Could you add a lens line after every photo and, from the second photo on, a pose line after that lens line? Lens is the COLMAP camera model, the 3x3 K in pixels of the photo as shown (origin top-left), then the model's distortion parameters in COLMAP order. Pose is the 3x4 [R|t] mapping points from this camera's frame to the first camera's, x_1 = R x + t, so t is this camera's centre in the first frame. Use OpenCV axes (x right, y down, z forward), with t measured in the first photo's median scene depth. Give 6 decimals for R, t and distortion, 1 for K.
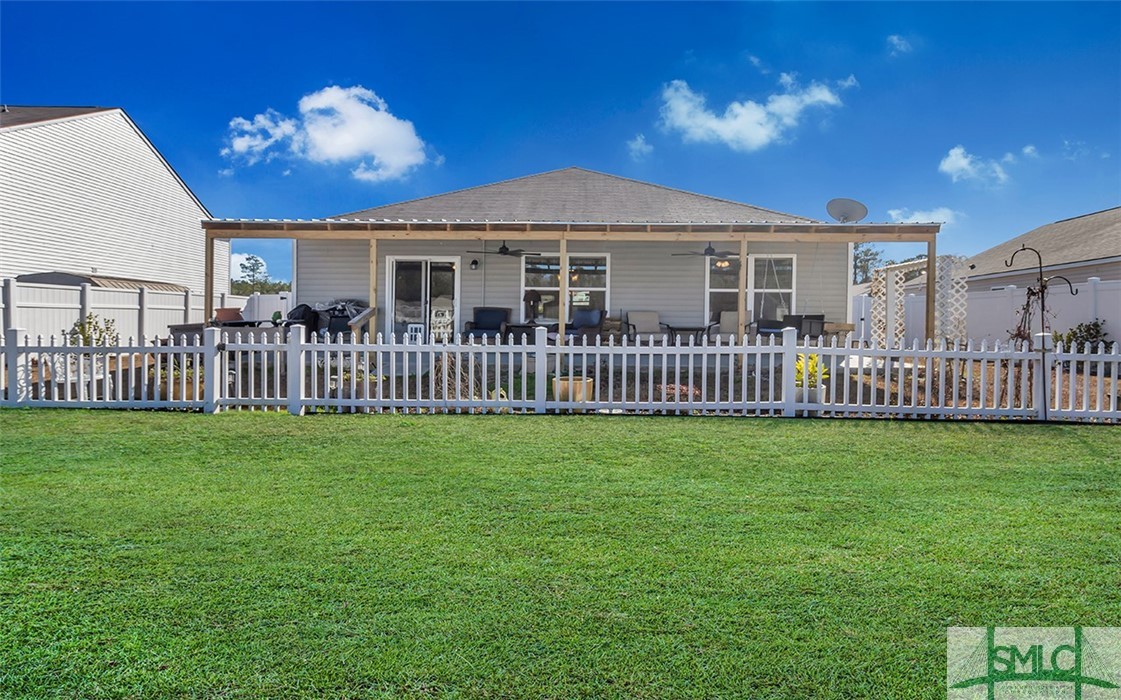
lens RADIAL K [[560.9, 0, 561.7], [0, 560.9, 314.5], [0, 0, 1]] dist [-0.003230, -0.000862]
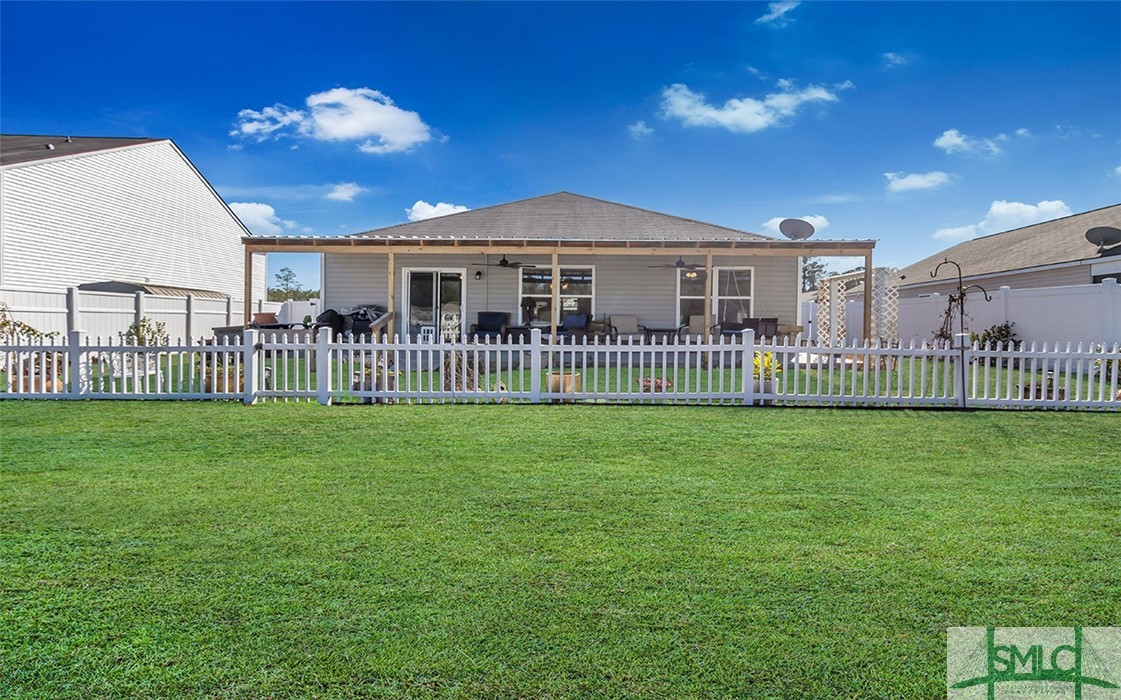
lens RADIAL K [[560.9, 0, 561.7], [0, 560.9, 314.5], [0, 0, 1]] dist [-0.003230, -0.000862]
pose [[1.000000, -0.000875, -0.000152, 0.016182], [0.000874, 0.999991, -0.004055, -0.002420], [0.000156, 0.004055, 0.999992, -0.156831]]
